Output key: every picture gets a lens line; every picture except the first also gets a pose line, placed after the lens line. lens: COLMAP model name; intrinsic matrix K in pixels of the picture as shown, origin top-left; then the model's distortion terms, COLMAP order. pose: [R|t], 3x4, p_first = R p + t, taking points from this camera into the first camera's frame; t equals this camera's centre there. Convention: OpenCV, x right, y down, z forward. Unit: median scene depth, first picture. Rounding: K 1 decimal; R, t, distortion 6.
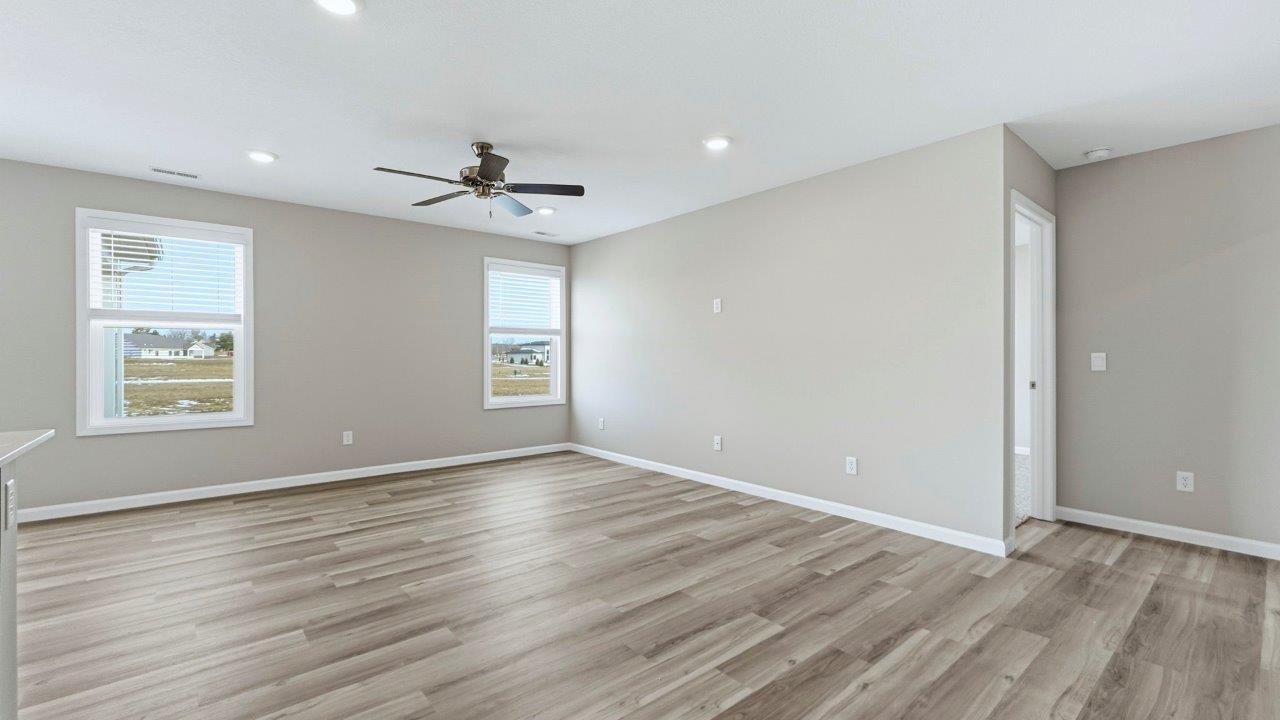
lens RADIAL K [[543.7, 0, 640.4], [0, 543.7, 358.2], [0, 0, 1]] dist [0.001945, 0.000083]
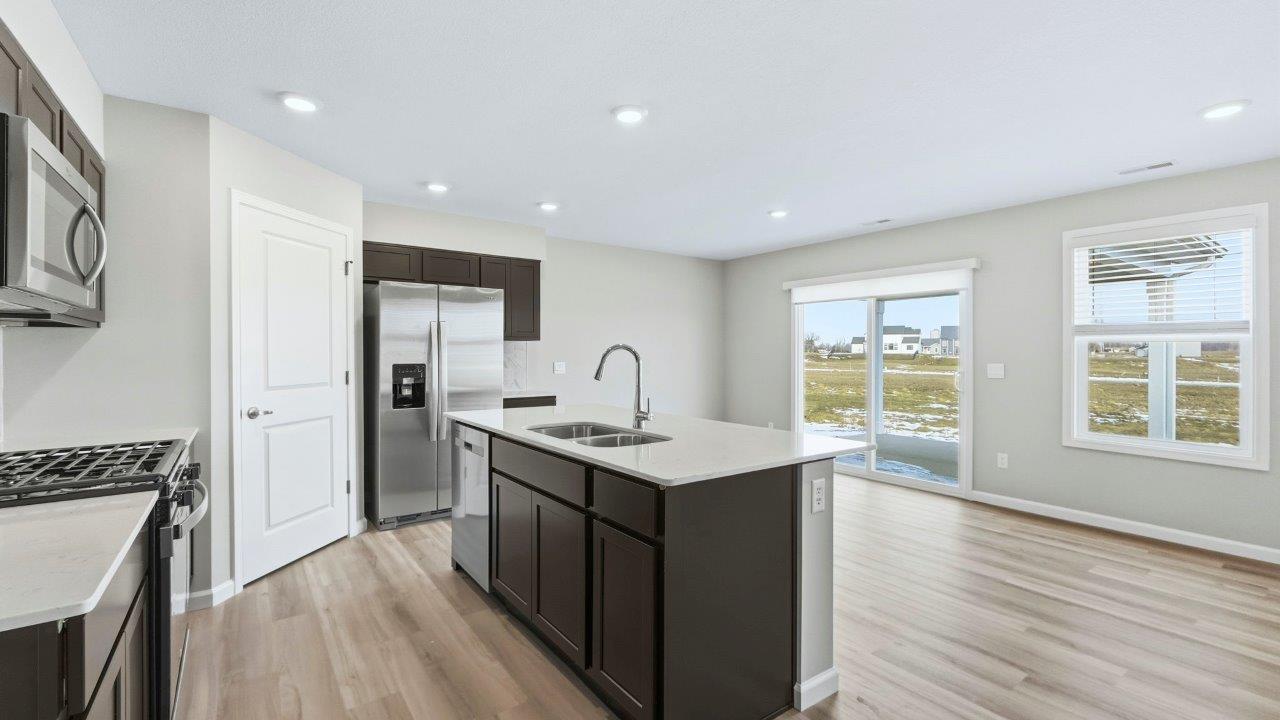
lens RADIAL K [[543.7, 0, 636.3], [0, 543.7, 355.7], [0, 0, 1]] dist [0.001945, 0.000083]
pose [[-0.072562, 0.007319, -0.997337, 0.093099], [-0.010139, 0.999916, 0.008076, -0.034516], [0.997312, 0.010698, -0.072482, 0.245466]]
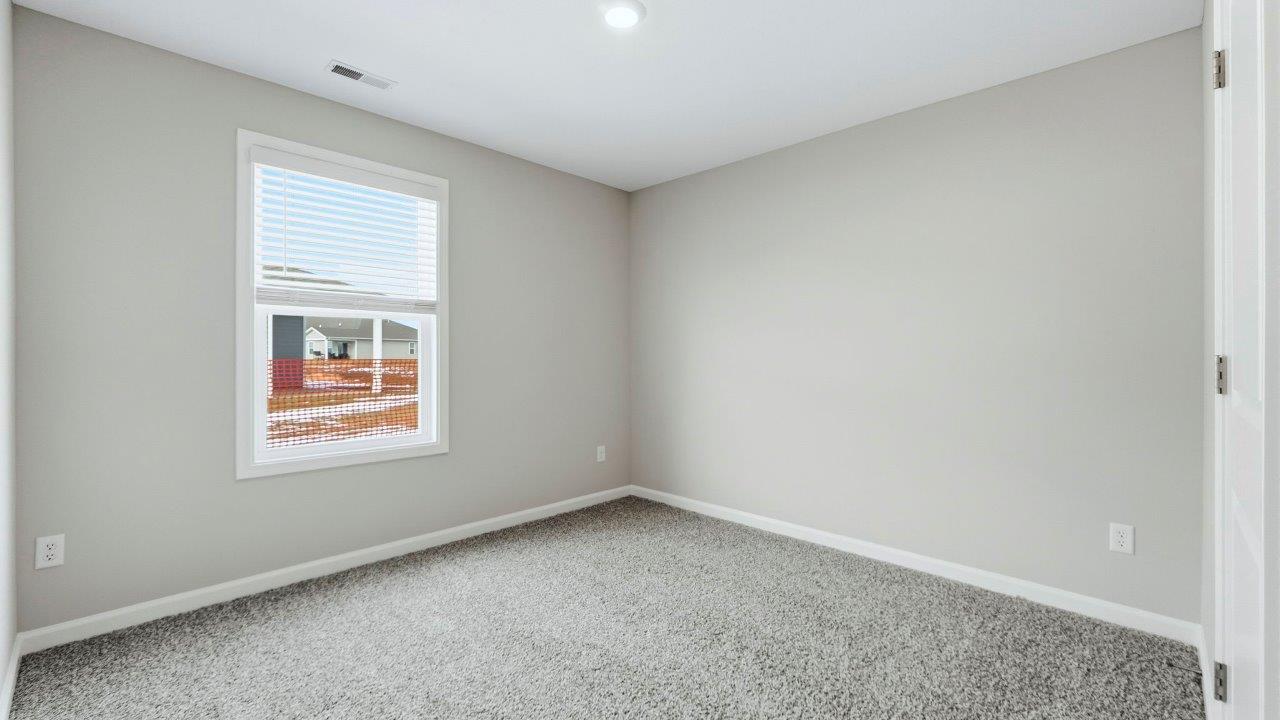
lens RADIAL K [[543.7, 0, 642.9], [0, 543.7, 354.4], [0, 0, 1]] dist [0.001945, 0.000083]
pose [[0.994955, -0.003486, 0.100261, -0.624246], [0.003522, 0.999994, -0.000179, -0.006182], [-0.100260, 0.000531, 0.994961, 0.304605]]
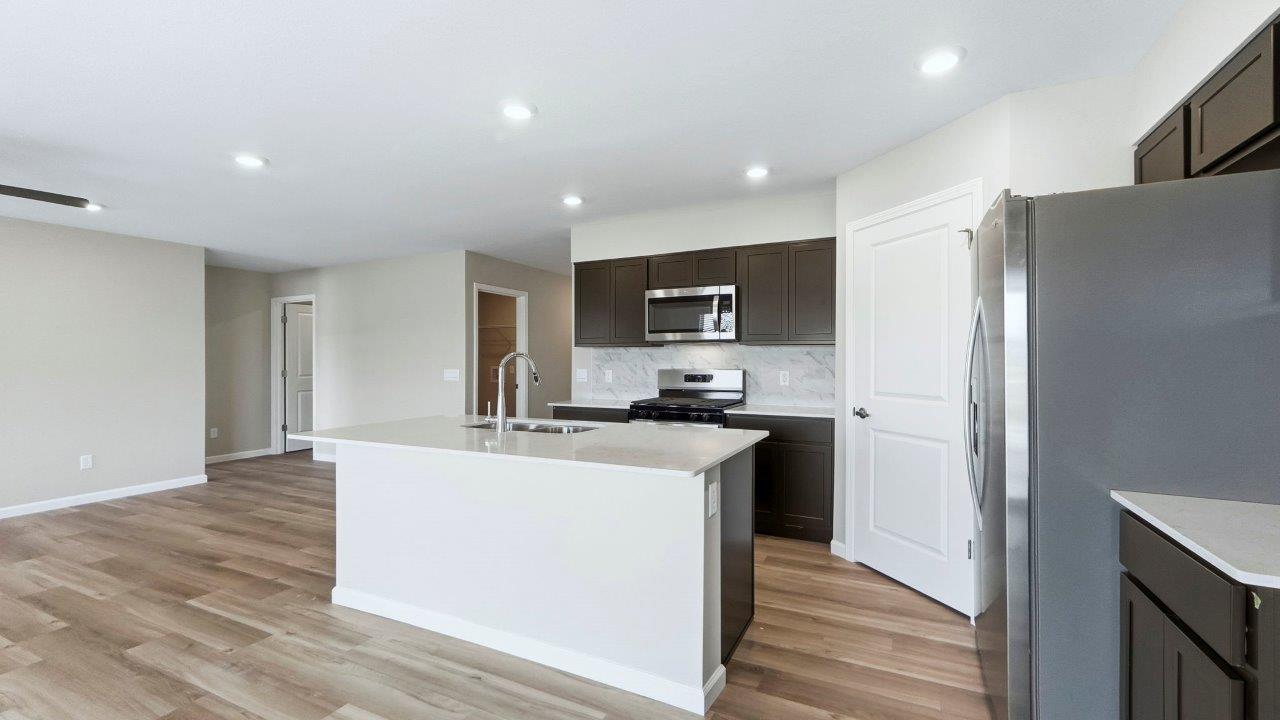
lens RADIAL K [[543.7, 0, 638.7], [0, 543.7, 358.7], [0, 0, 1]] dist [0.001945, 0.000083]
pose [[-0.403125, 0.003240, 0.915139, -1.294522], [0.008474, 0.999964, 0.000192, -0.031530], [-0.915106, 0.007832, -0.403138, 0.322205]]
